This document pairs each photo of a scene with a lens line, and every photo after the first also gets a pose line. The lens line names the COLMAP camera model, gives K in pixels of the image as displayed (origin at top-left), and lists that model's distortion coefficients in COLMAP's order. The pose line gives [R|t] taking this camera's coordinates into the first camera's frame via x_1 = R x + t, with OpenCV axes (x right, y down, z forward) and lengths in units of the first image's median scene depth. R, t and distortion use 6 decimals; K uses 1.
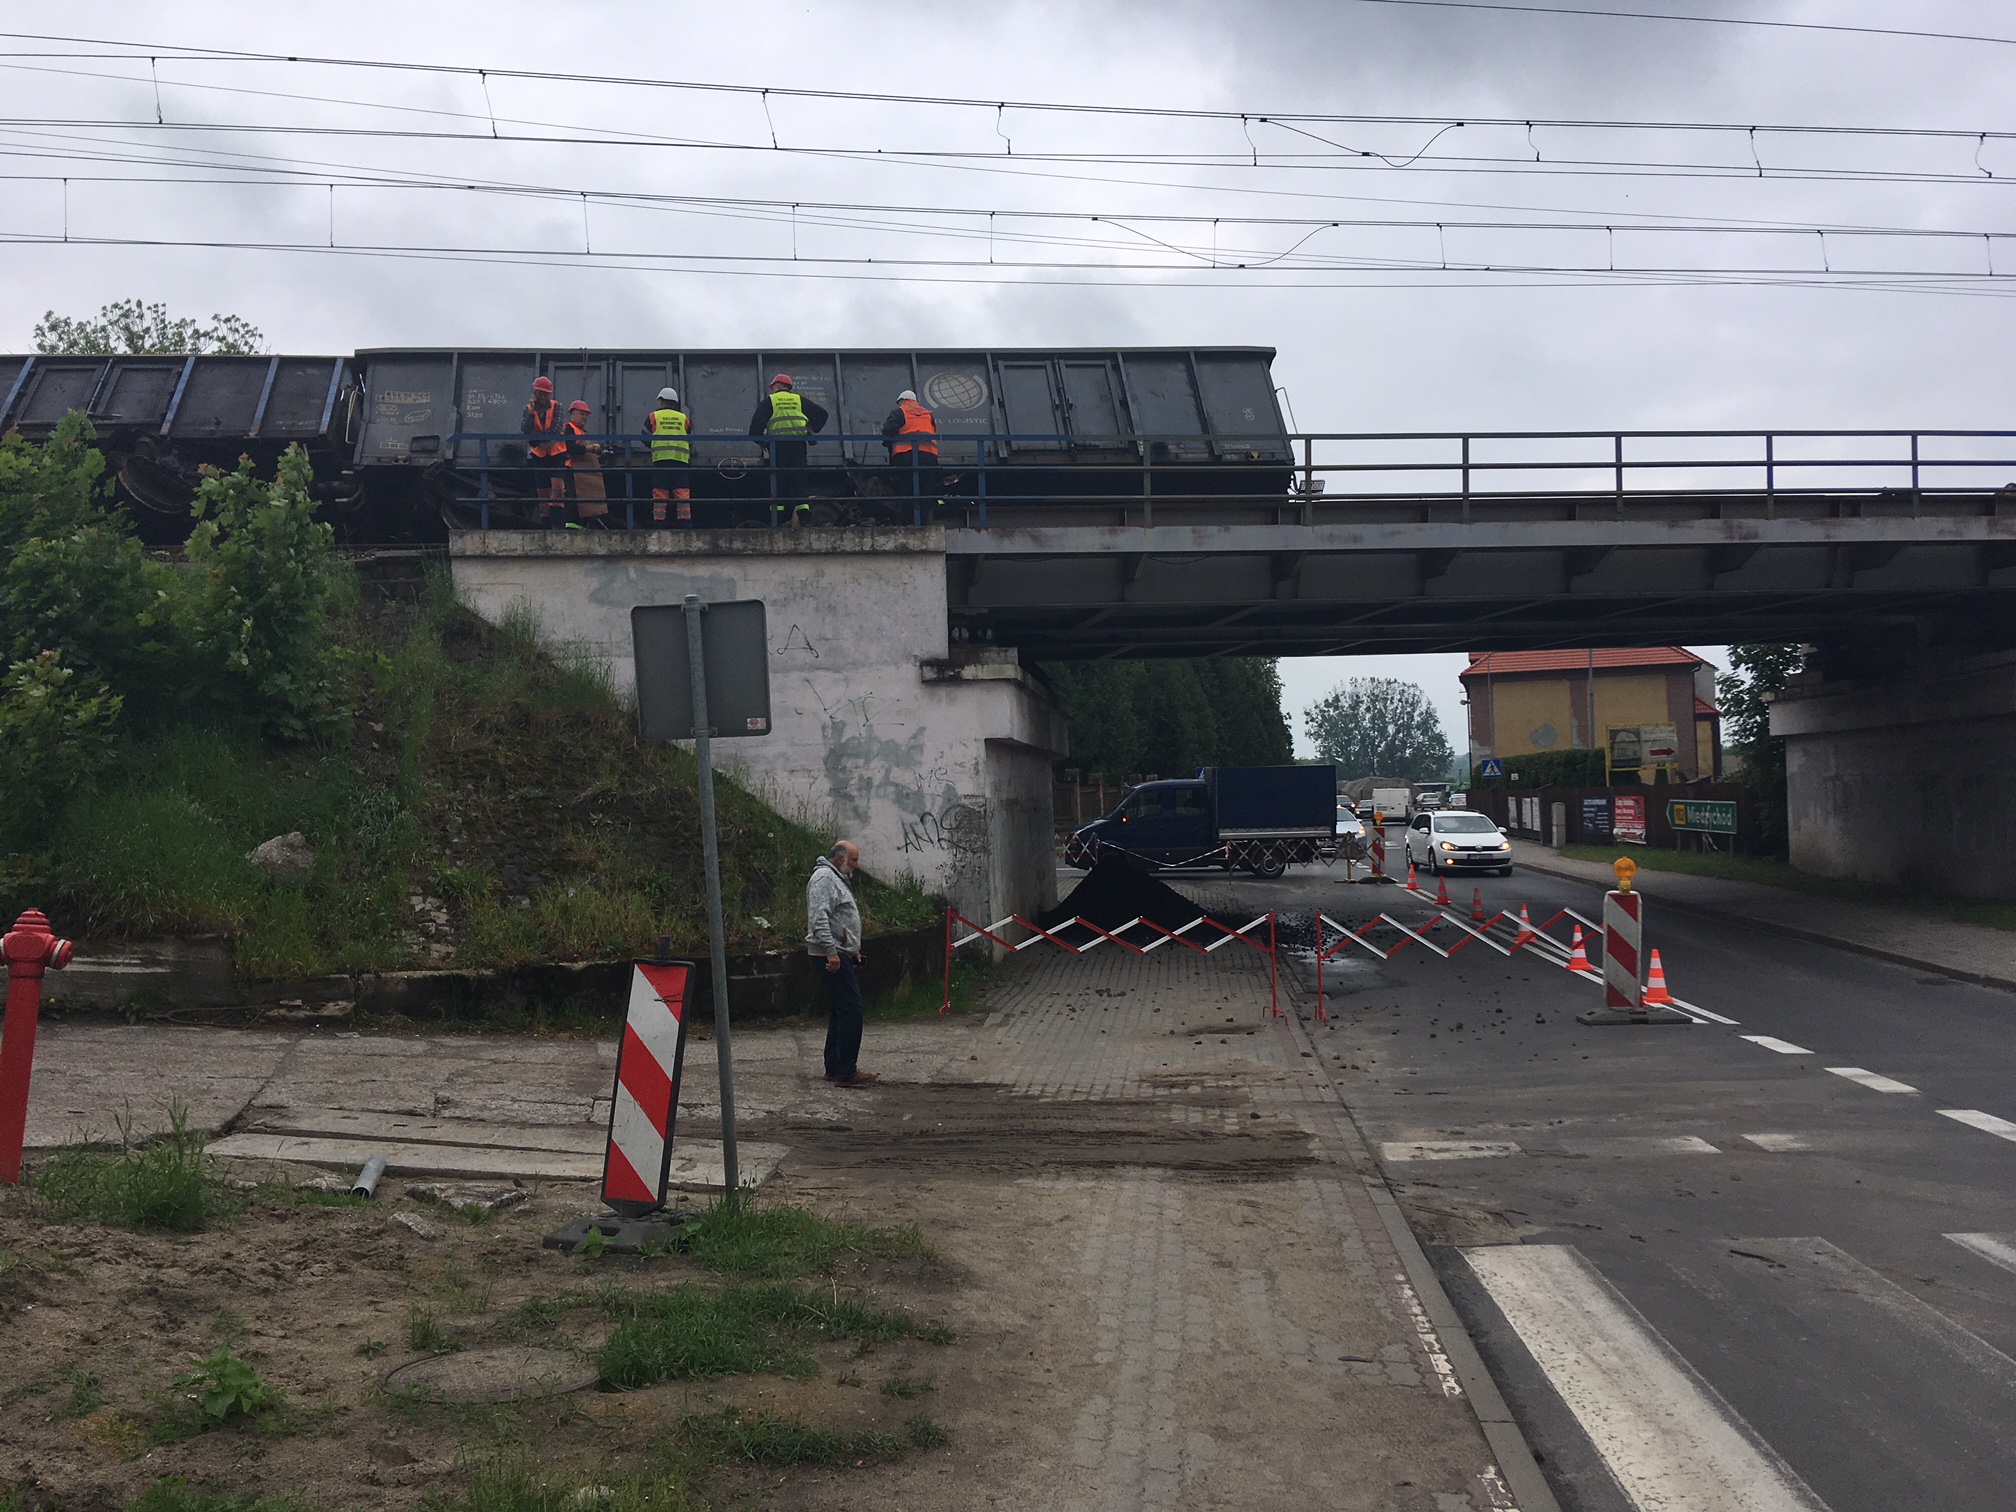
lens RADIAL K [[1690.7, 0, 1017.6], [0, 1690.7, 767.5], [0, 0, 1]] dist [0.093456, -0.168675]
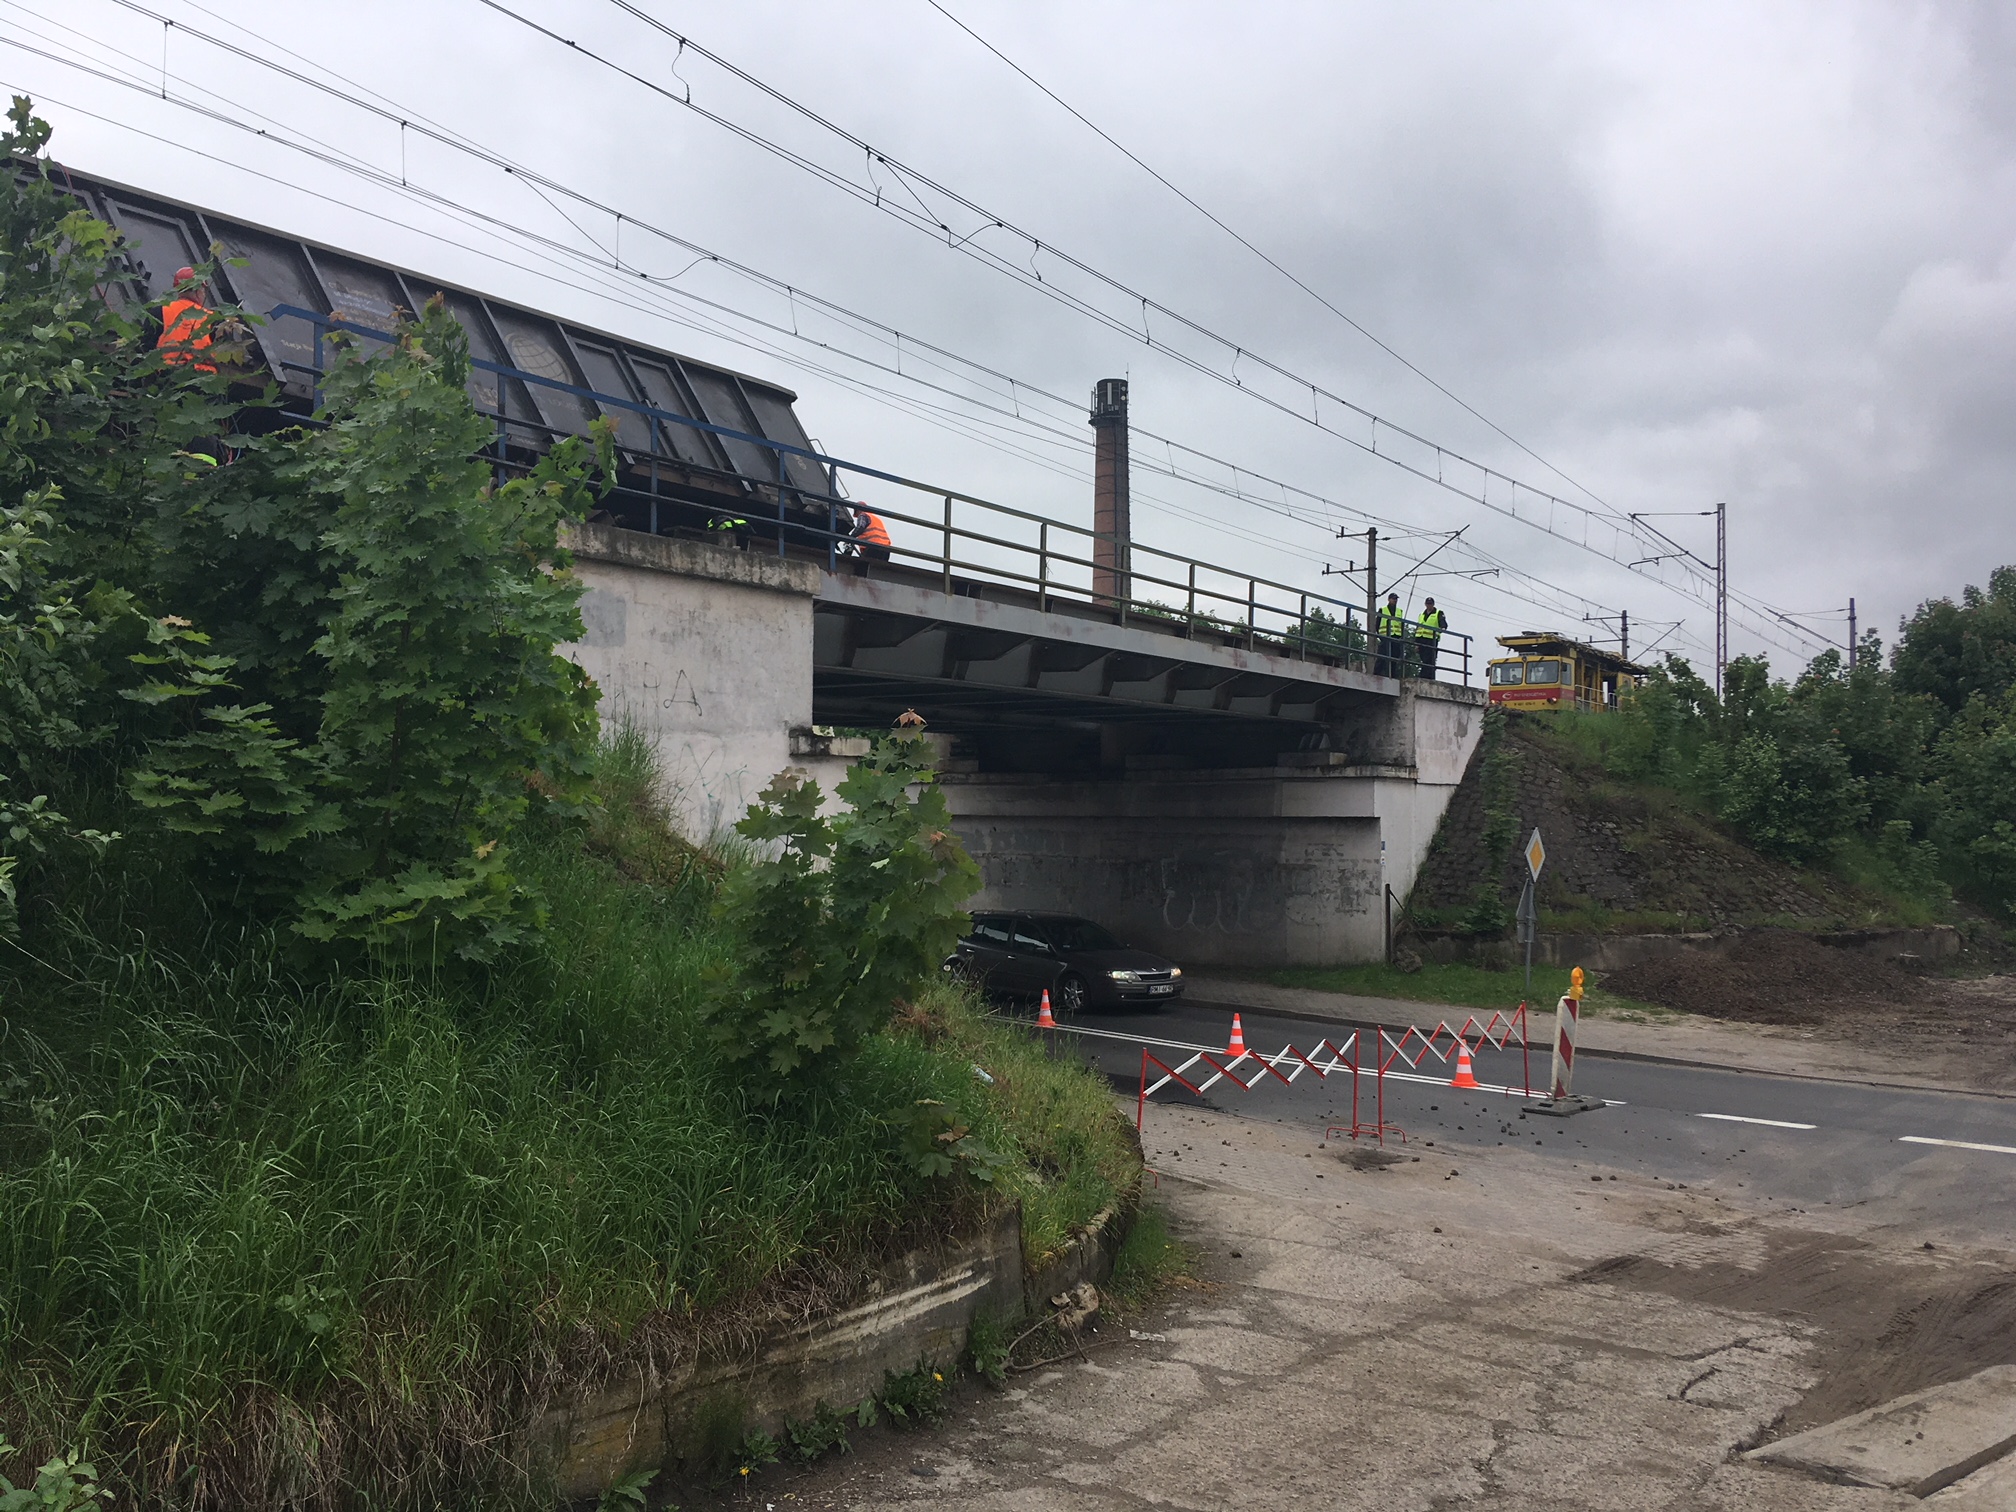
lens RADIAL K [[1690.7, 0, 1017.6], [0, 1690.7, 767.5], [0, 0, 1]] dist [0.093456, -0.168675]
pose [[0.657266, 0.052782, 0.751808, -0.589898], [-0.039178, 0.998589, -0.035857, -0.020311], [-0.752640, -0.005887, 0.658406, 0.396339]]
